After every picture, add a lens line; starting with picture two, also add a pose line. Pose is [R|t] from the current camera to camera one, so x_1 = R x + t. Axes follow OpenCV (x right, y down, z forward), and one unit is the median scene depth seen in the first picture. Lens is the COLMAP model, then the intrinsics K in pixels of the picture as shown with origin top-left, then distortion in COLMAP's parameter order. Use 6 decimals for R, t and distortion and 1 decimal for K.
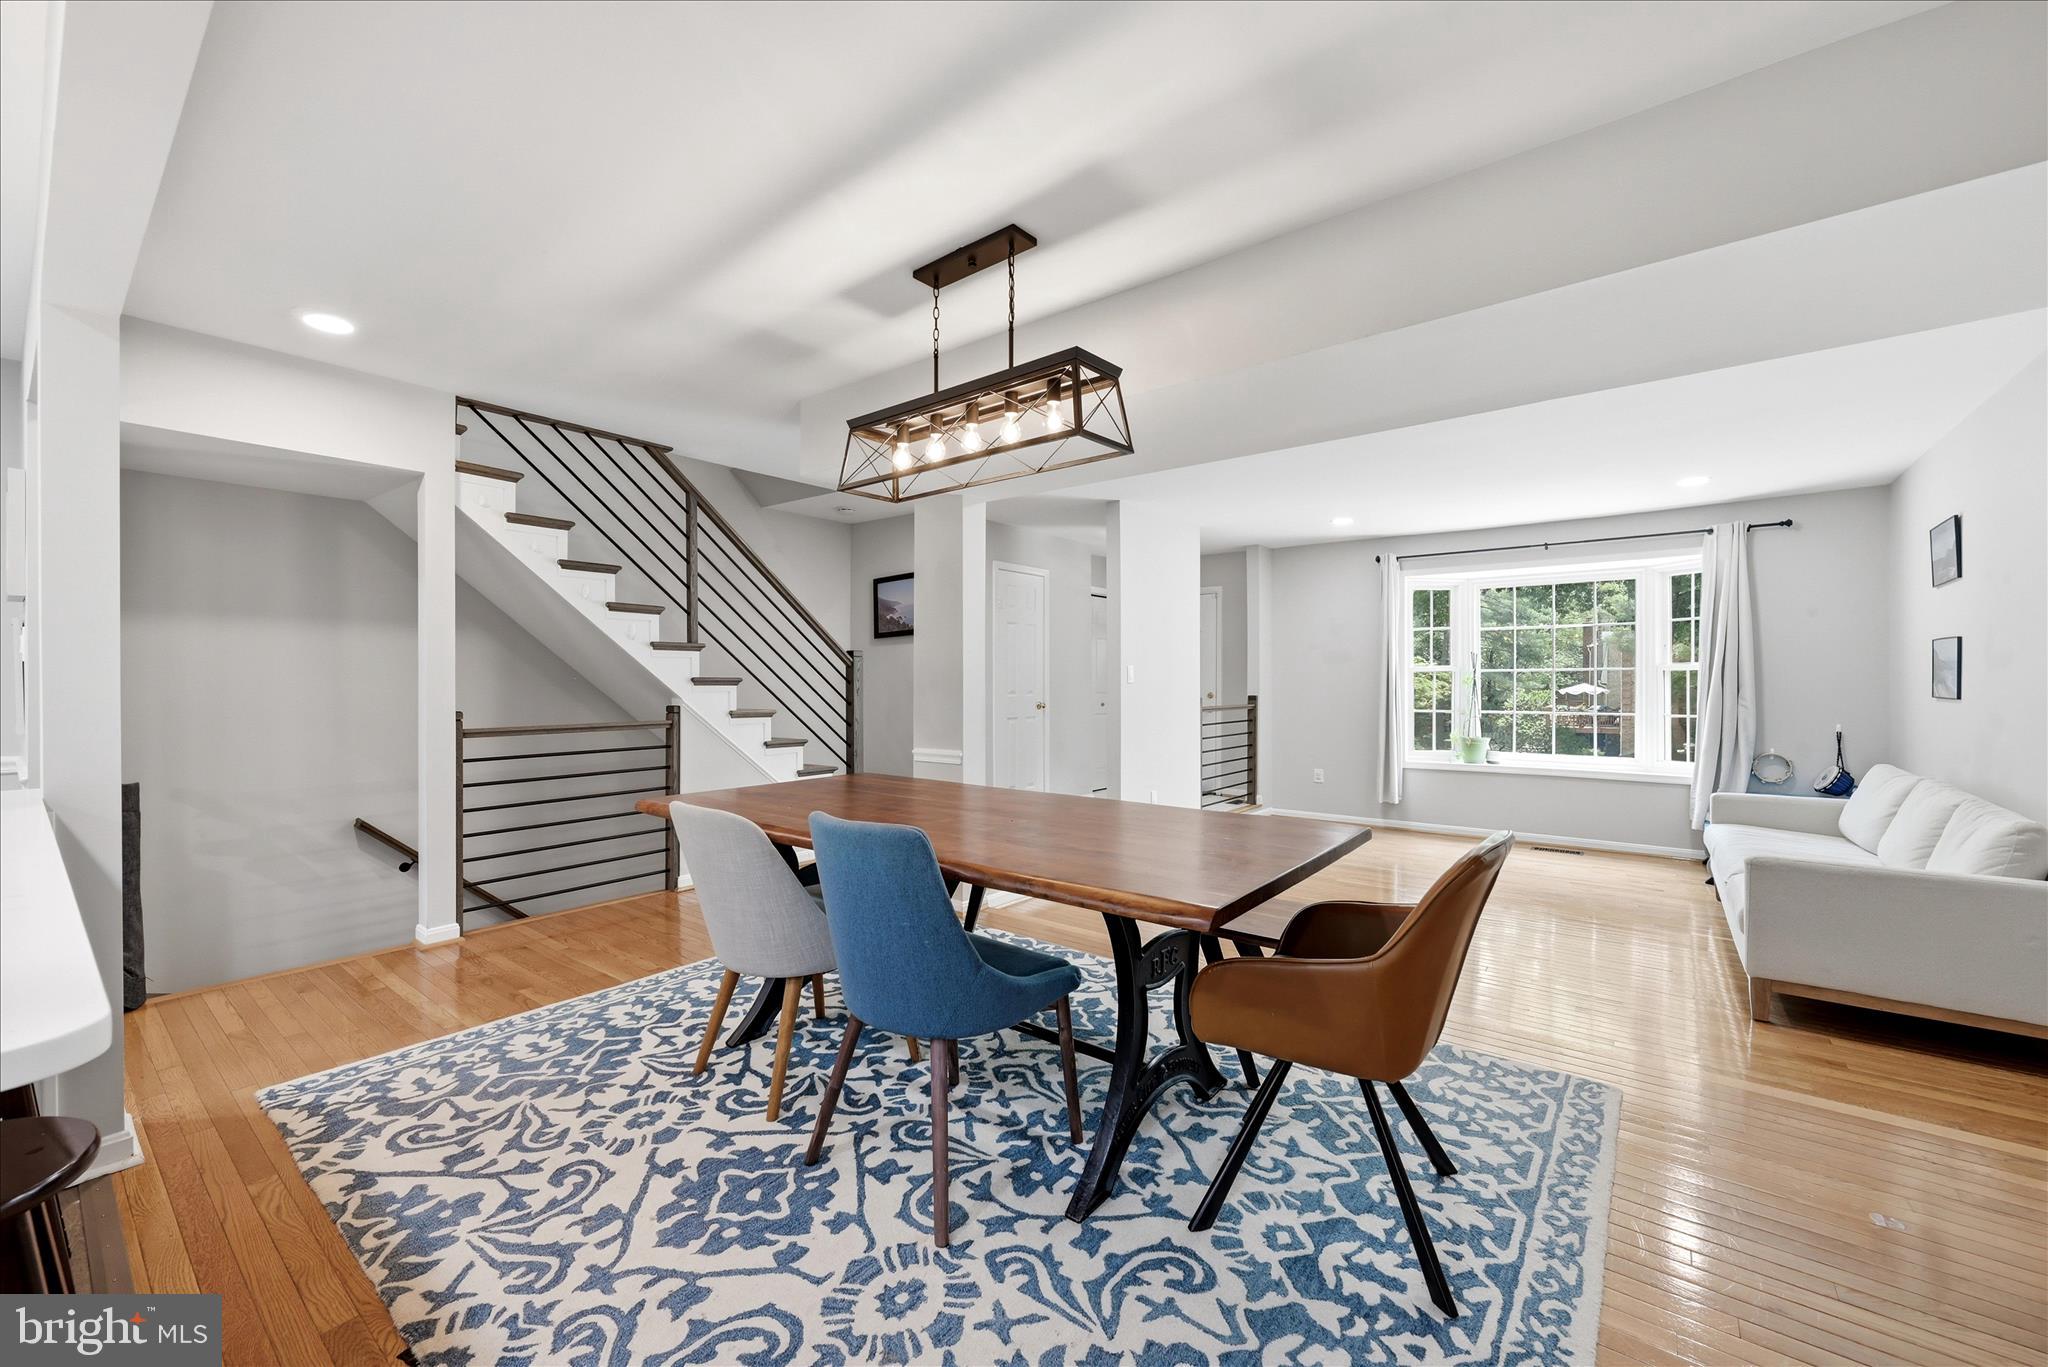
lens RADIAL K [[812.3, 0, 1024.0], [0, 812.3, 683.5], [0, 0, 1]] dist [-0.002419, -0.000273]
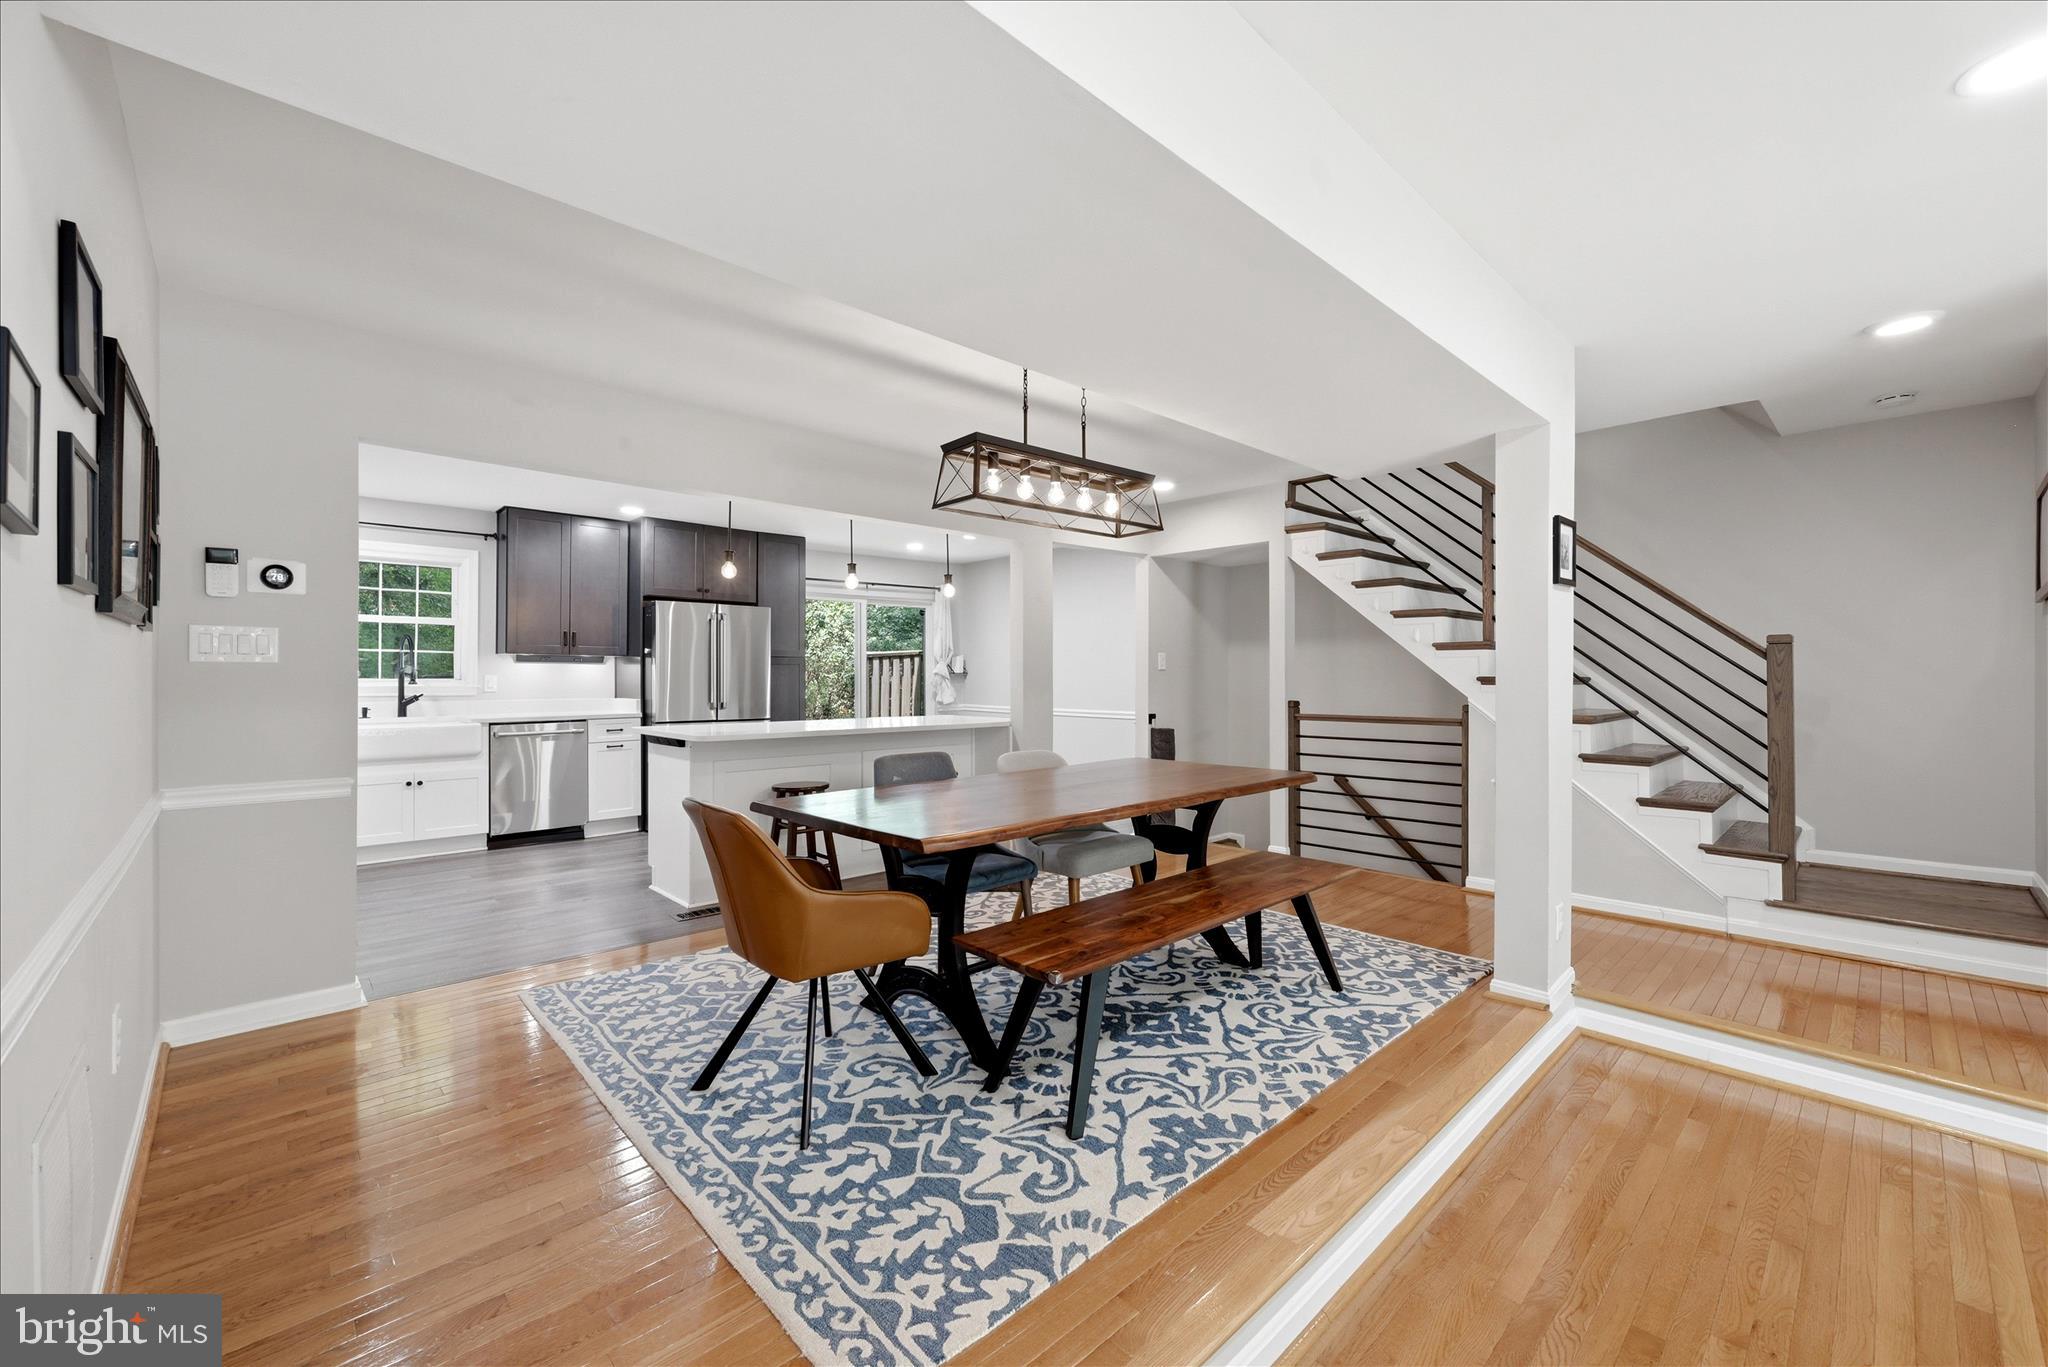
lens RADIAL K [[812.3, 0, 1024.0], [0, 812.3, 683.5], [0, 0, 1]] dist [-0.002419, -0.000273]
pose [[-0.146157, 0.010206, -0.989209, 1.621147], [0.000219, 0.999947, 0.010285, -0.022911], [0.989261, 0.001287, -0.146152, 1.520509]]
